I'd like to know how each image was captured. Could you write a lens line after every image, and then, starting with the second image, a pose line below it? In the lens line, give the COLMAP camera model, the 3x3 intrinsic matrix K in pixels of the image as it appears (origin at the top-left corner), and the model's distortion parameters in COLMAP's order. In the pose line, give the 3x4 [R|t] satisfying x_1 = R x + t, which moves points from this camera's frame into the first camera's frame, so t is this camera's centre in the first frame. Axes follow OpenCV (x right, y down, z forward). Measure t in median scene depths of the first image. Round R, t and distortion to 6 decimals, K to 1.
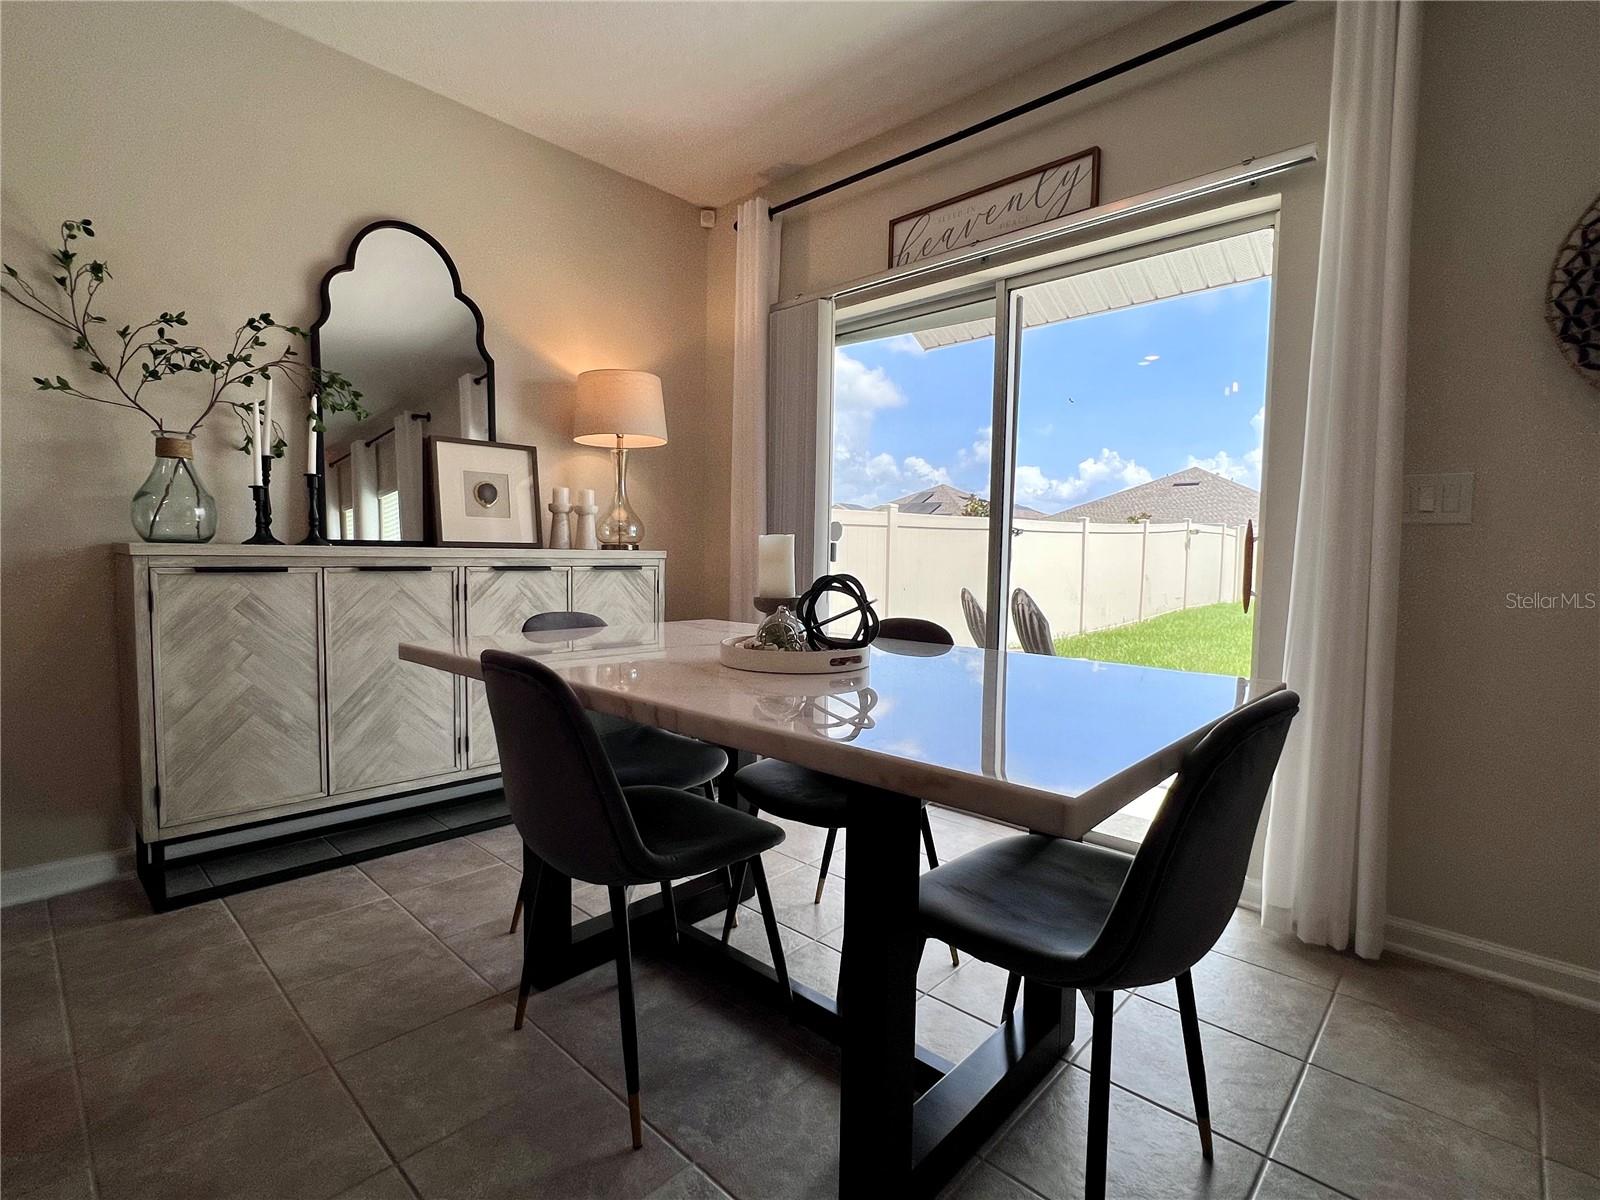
lens RADIAL K [[762.7, 0, 794.3], [0, 762.7, 603.9], [0, 0, 1]] dist [-0.007612, 0.003031]
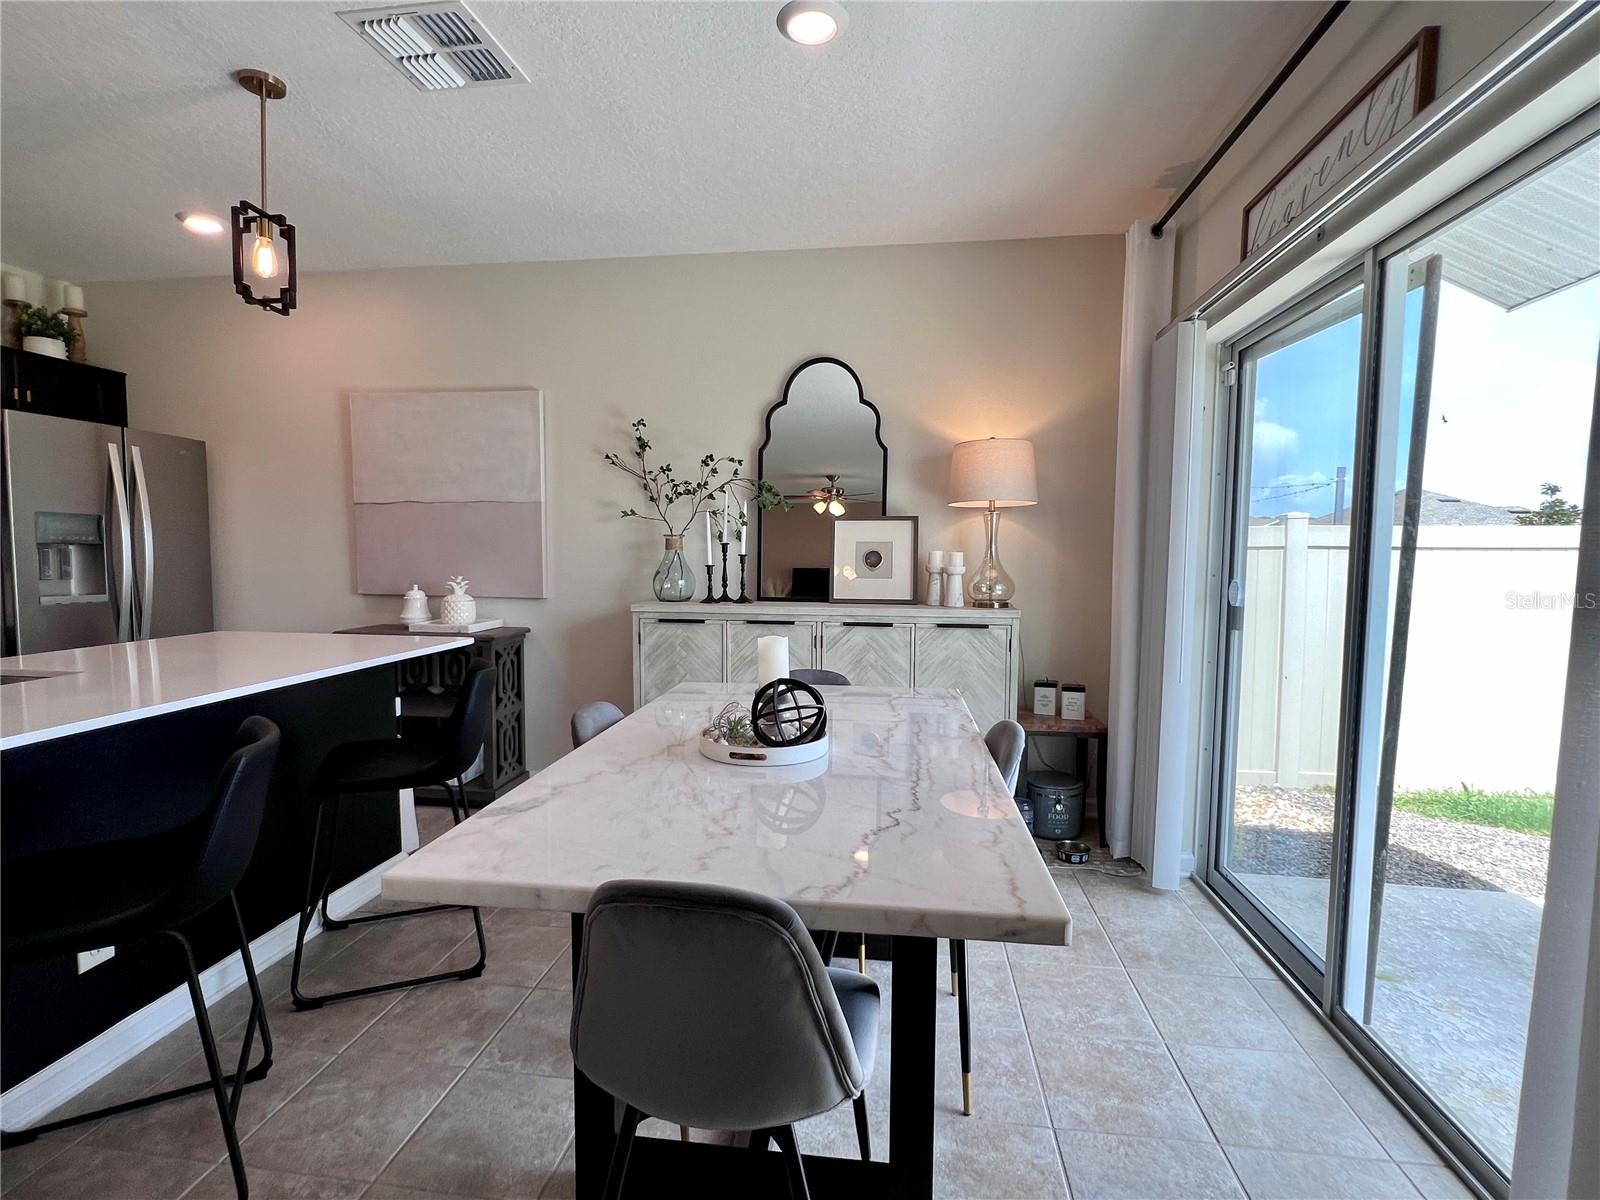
lens RADIAL K [[762.7, 0, 794.9], [0, 762.7, 603.4], [0, 0, 1]] dist [-0.007612, 0.003031]
pose [[0.584259, 0.046214, -0.810251, 0.653209], [-0.051288, 0.998484, 0.019967, -0.116249], [0.809945, 0.029891, 0.585743, 0.233381]]
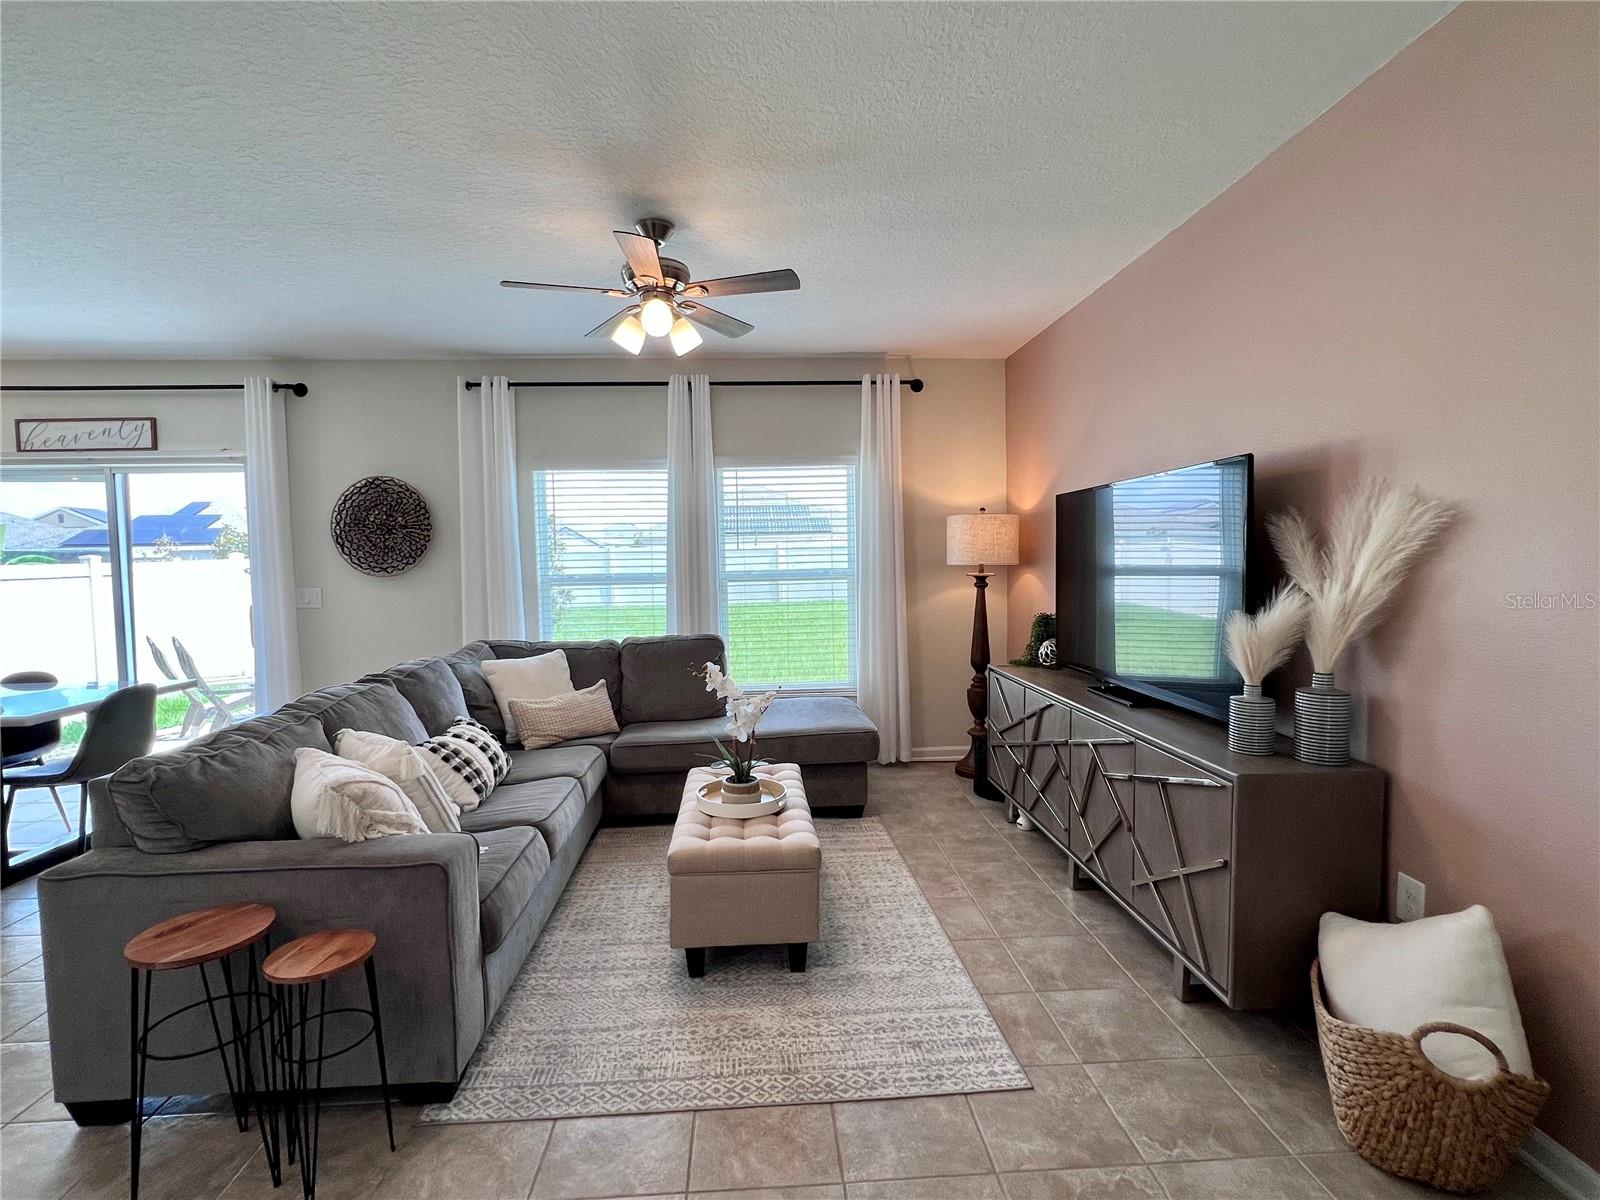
lens RADIAL K [[762.7, 0, 793.7], [0, 762.7, 600.7], [0, 0, 1]] dist [-0.007612, 0.003031]
pose [[0.685631, -0.067584, 0.724805, 0.084525], [0.076829, 0.996838, 0.020274, -0.047030], [-0.723884, 0.041786, 0.688655, -1.588854]]
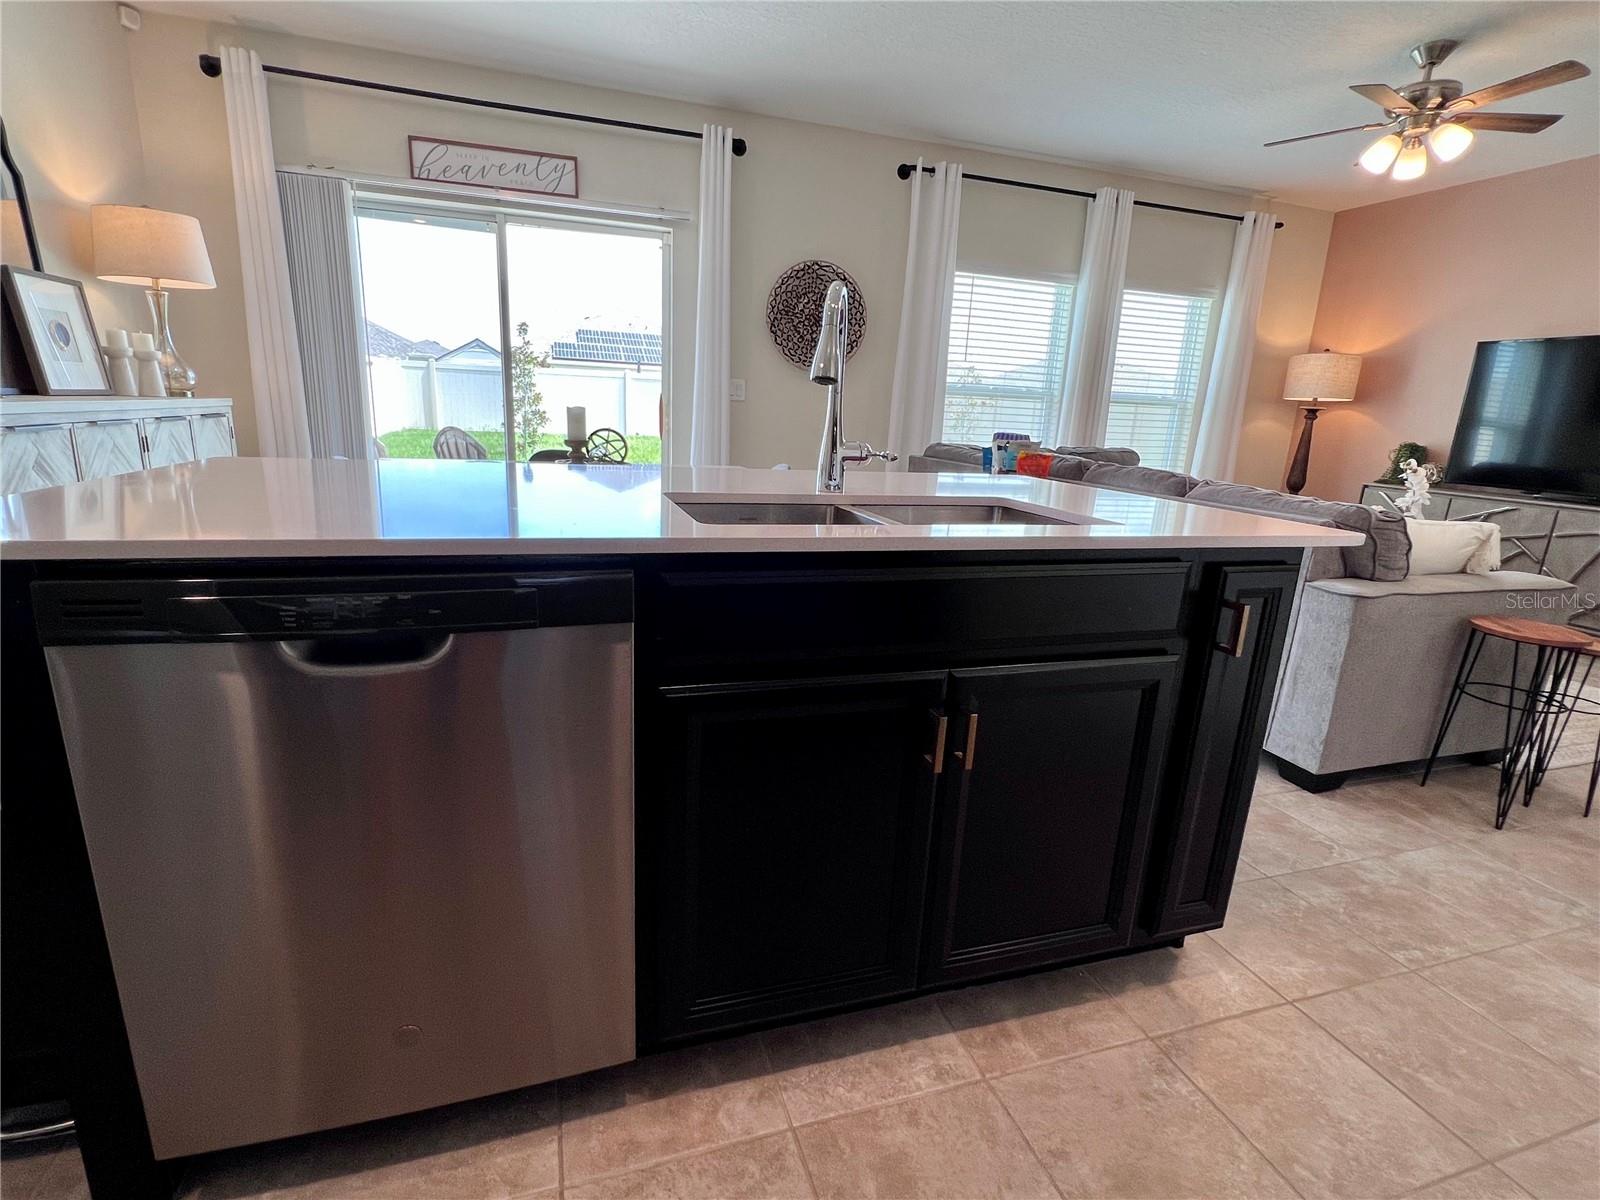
lens RADIAL K [[762.7, 0, 790.9], [0, 762.7, 599.3], [0, 0, 1]] dist [-0.007612, 0.003031]
pose [[0.486422, -0.210077, 0.848093, -1.038854], [0.019443, 0.973027, 0.229872, -0.034309], [-0.873507, -0.095325, 0.477387, -0.312320]]
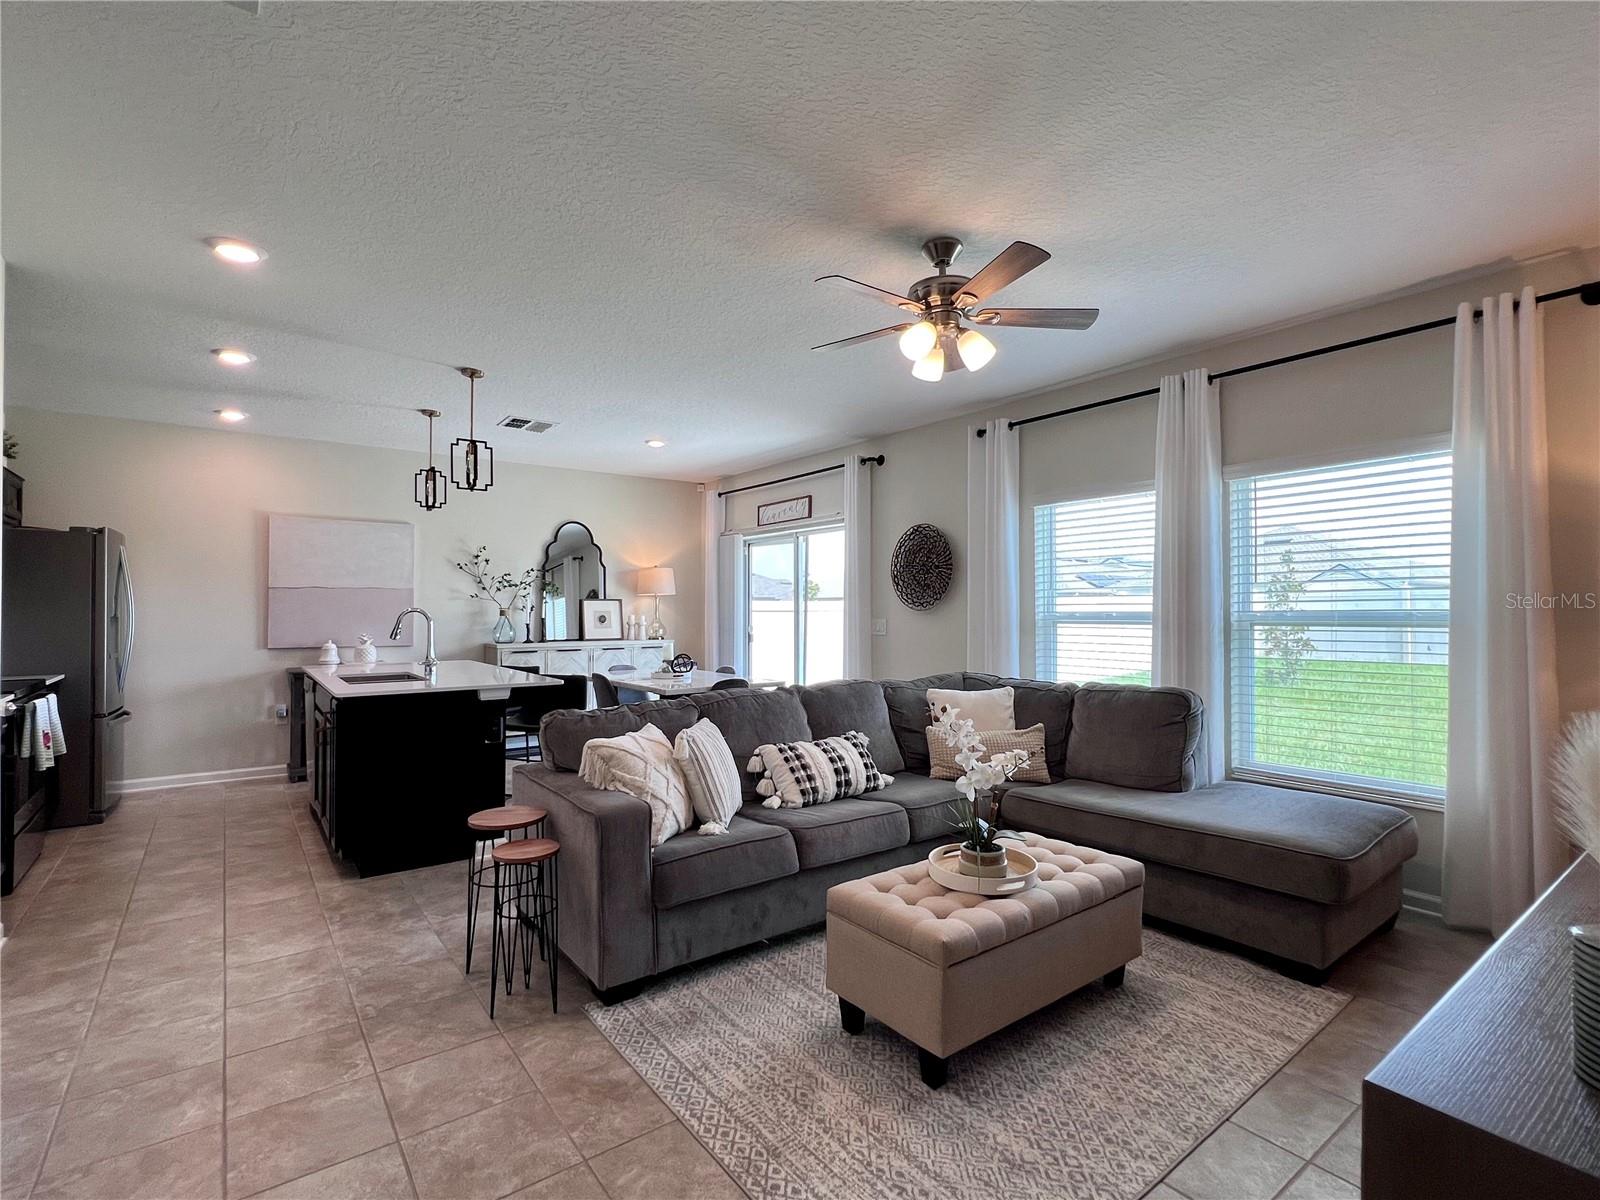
lens RADIAL K [[762.7, 0, 796.4], [0, 762.7, 601.6], [0, 0, 1]] dist [-0.007612, 0.003031]
pose [[0.985140, -0.019197, -0.170678, 0.854065], [0.005471, 0.996737, -0.080535, 0.006784], [0.171668, 0.078404, 0.982030, -1.775127]]
